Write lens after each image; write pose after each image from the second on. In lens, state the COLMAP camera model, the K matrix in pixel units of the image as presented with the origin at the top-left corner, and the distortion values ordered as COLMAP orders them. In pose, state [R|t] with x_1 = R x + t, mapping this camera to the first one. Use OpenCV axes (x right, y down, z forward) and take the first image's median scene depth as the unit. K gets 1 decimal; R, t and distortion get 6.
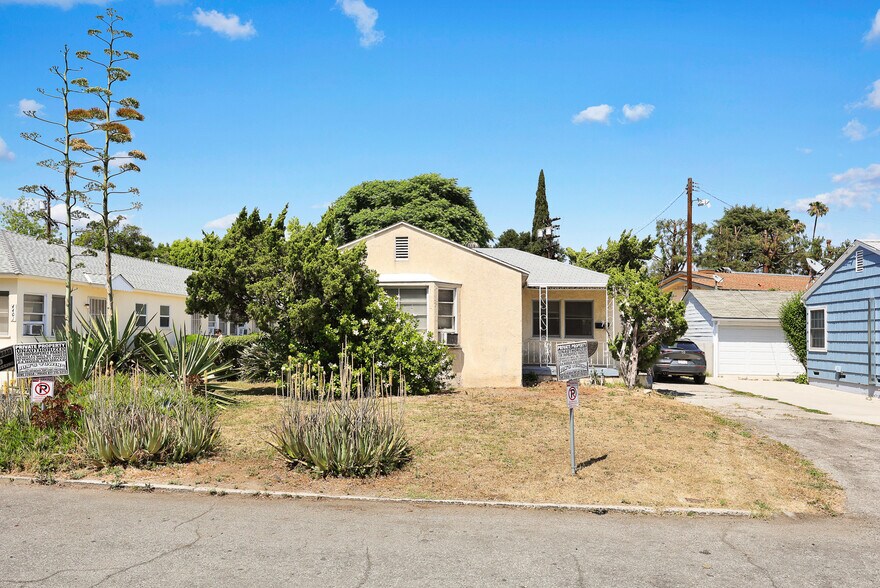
lens RADIAL K [[631.9, 0, 444.4], [0, 631.9, 315.4], [0, 0, 1]] dist [0.022115, 0.000476]
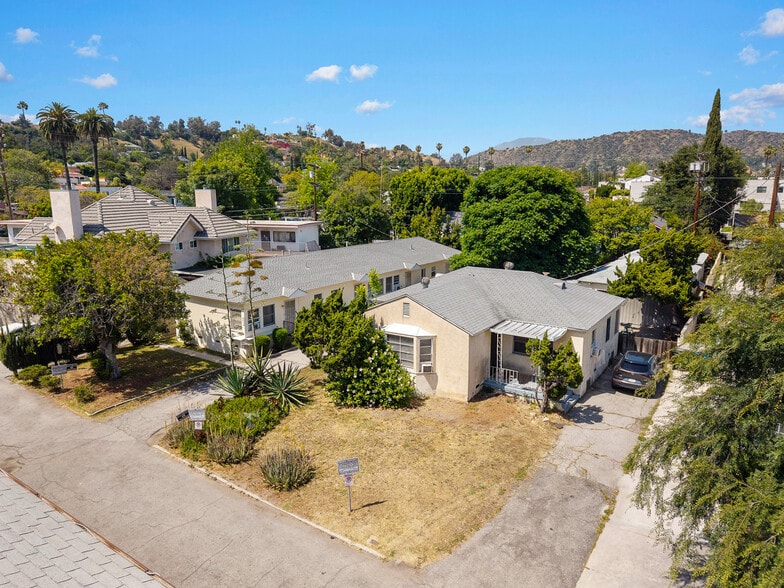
lens RADIAL K [[529.0, 0, 392.0], [0, 529.0, 294.0], [0, 0, 1]] dist [0.035077, -0.042877]
pose [[0.868707, 0.076752, -0.489343, 0.549445], [0.032646, 0.976902, 0.211179, -0.418519], [0.494248, -0.199428, 0.846137, -0.187137]]
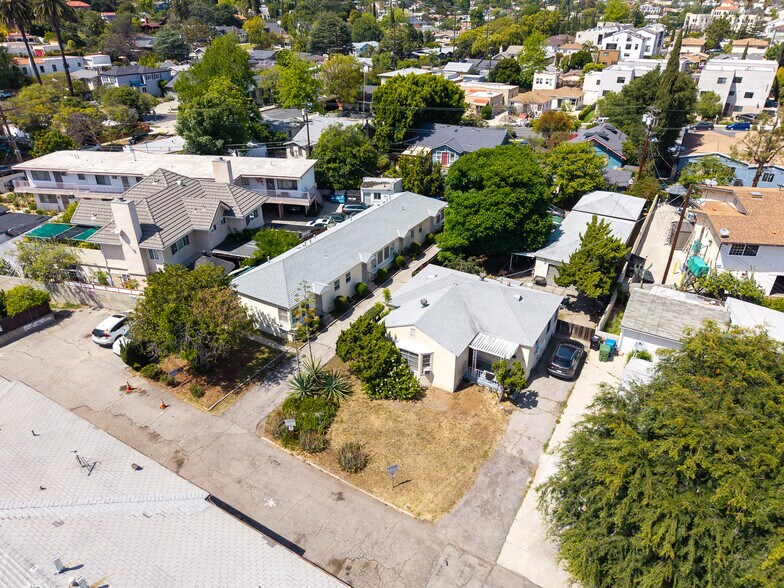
lens RADIAL K [[521.2, 0, 392.0], [0, 521.2, 294.0], [0, 0, 1]] dist [0.036788, -0.037229]
pose [[0.896603, 0.198236, -0.395986, 0.598106], [0.029802, 0.865169, 0.500594, -1.183711], [0.441831, -0.460636, 0.769806, -0.502171]]
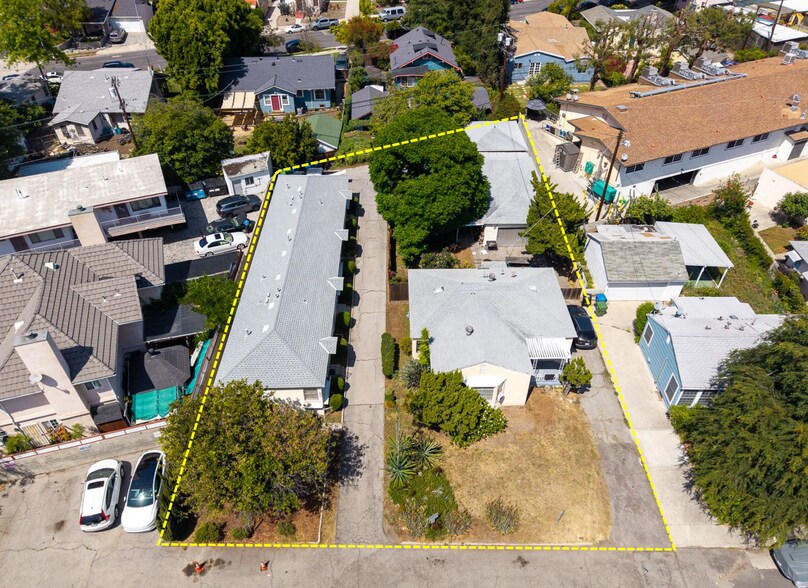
lens RADIAL K [[567.4, 0, 404.0], [0, 567.4, 294.0], [0, 0, 1]] dist [0.036296, -0.051857]
pose [[0.995142, -0.074056, 0.064876, -0.453815], [0.011090, 0.739071, 0.673536, -1.663893], [-0.097827, -0.669544, 0.736302, -0.346809]]
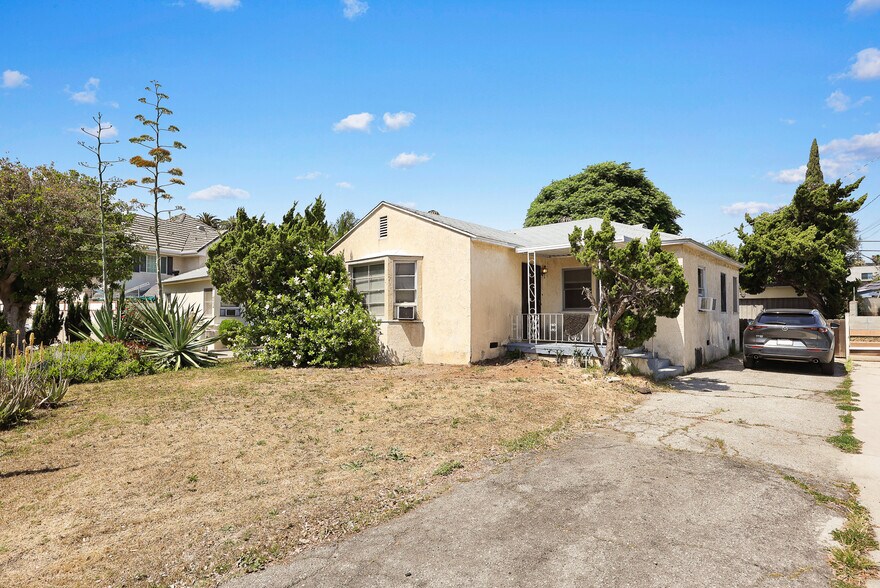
lens RADIAL K [[459.1, 0, 443.8], [0, 459.1, 312.8], [0, 0, 1]] dist [-0.000939, -0.000063]
pose [[0.802164, -0.016236, -0.596883, 0.439809], [0.028844, 0.999517, 0.011576, 0.028044], [0.596407, -0.026503, 0.802245, 0.417630]]
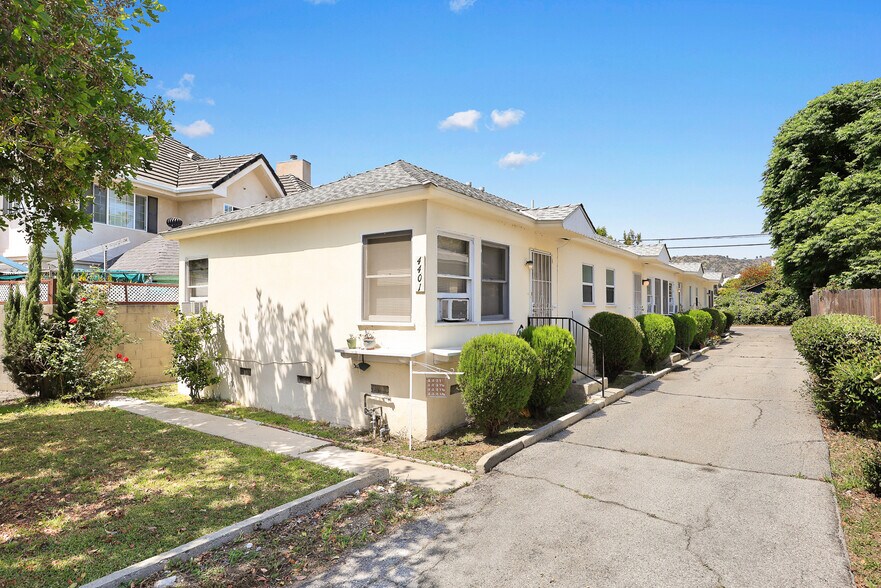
lens RADIAL K [[494.9, 0, 429.2], [0, 494.9, 307.7], [0, 0, 1]] dist [0.001303, 0.000302]
pose [[0.846686, -0.010848, -0.531982, -0.456851], [0.023596, 0.999574, 0.017173, 0.013707], [0.531569, -0.027093, 0.846581, 0.666776]]
